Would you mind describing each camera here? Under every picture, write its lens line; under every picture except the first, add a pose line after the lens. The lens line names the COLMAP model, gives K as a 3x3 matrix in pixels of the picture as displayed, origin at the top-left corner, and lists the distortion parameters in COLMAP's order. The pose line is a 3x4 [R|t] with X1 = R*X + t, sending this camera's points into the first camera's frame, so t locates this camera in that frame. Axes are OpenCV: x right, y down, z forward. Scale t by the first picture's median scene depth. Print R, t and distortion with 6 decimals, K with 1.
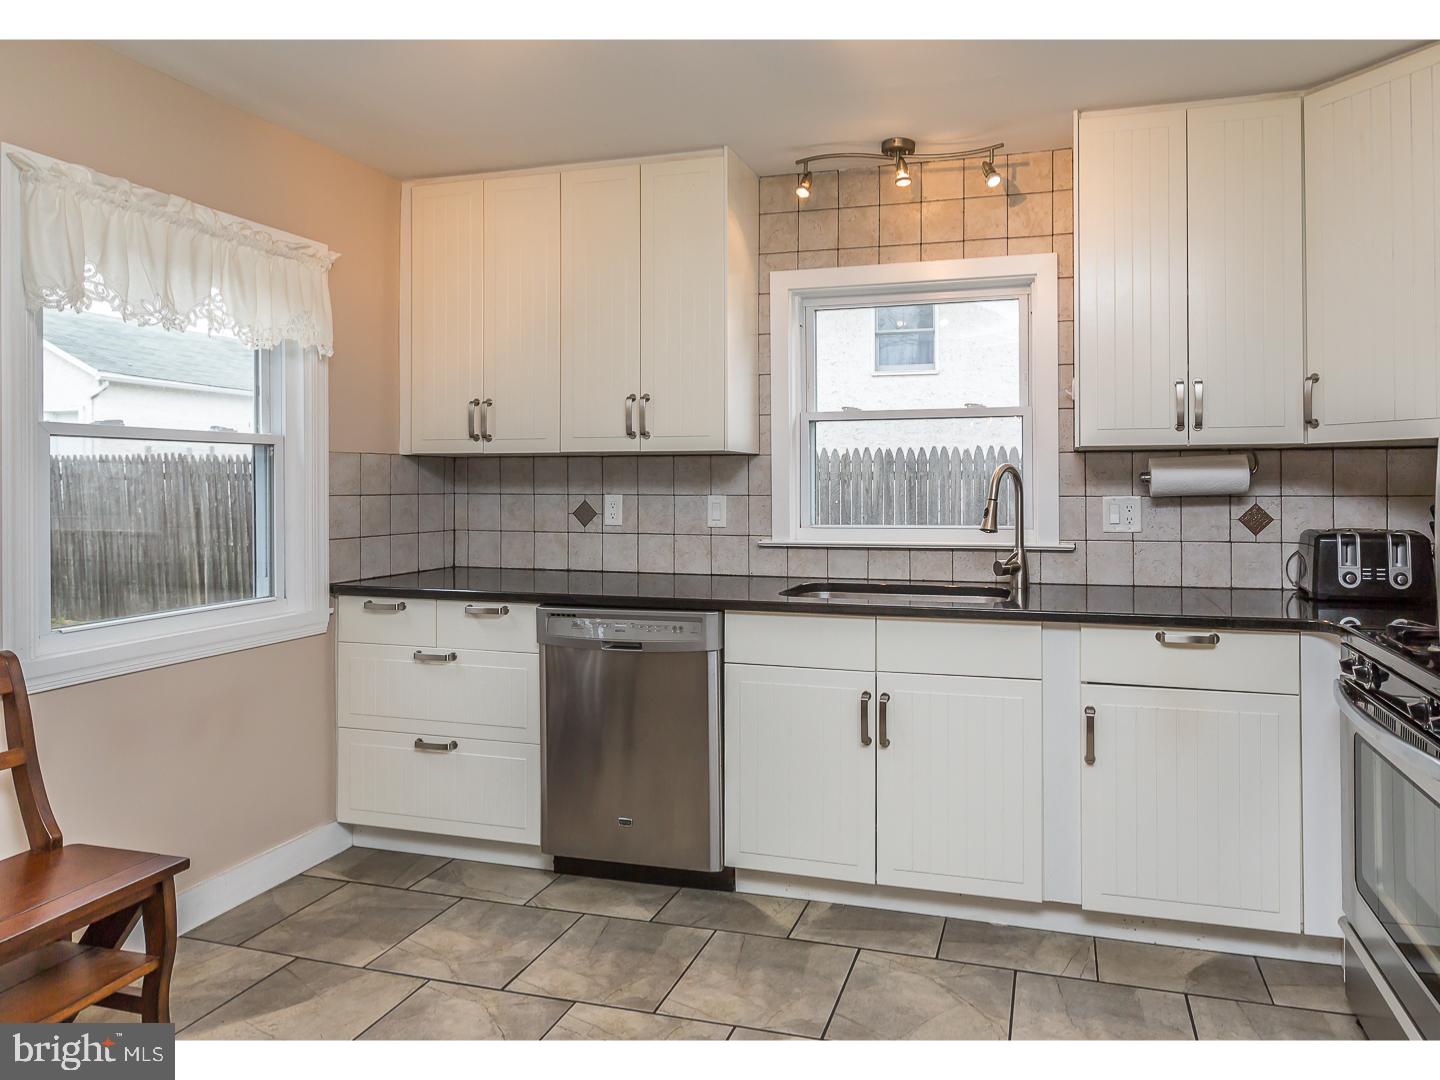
lens RADIAL K [[858.2, 0, 720.3], [0, 858.2, 466.2], [0, 0, 1]] dist [-0.001745, 0.000172]
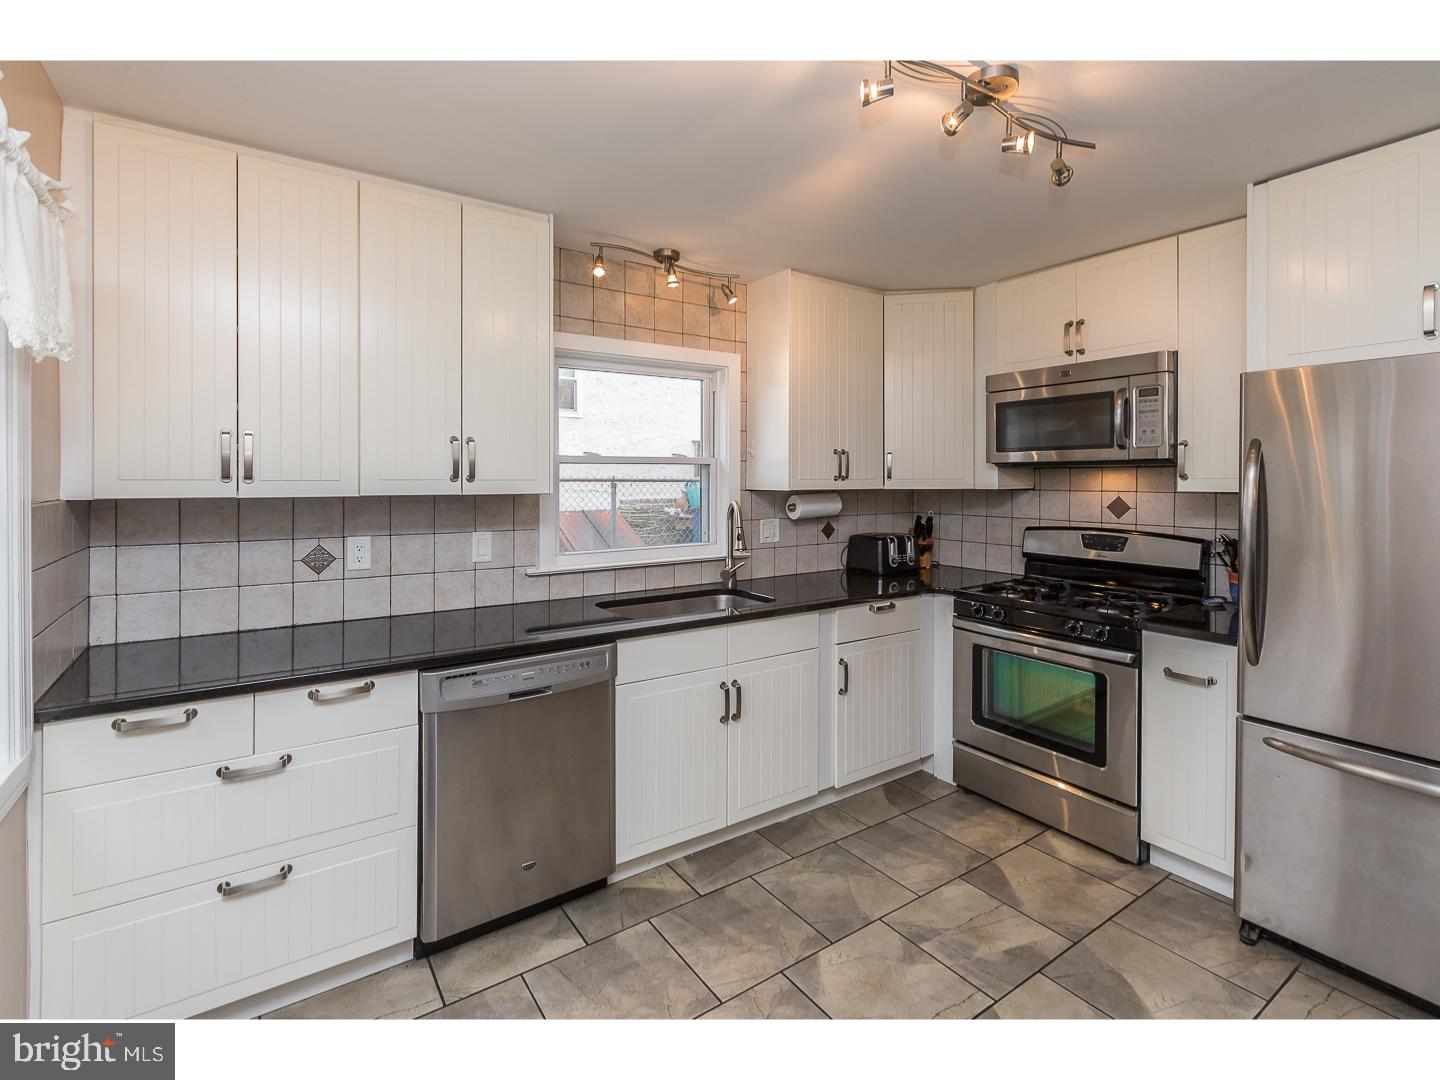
lens RADIAL K [[671.1, 0, 719.6], [0, 671.1, 476.9], [0, 0, 1]] dist [0.002191, 0.000439]
pose [[0.653207, 0.002728, 0.757175, -0.507080], [-0.008568, 0.999956, 0.003789, -0.044975], [-0.757131, -0.008962, 0.653201, 0.282015]]
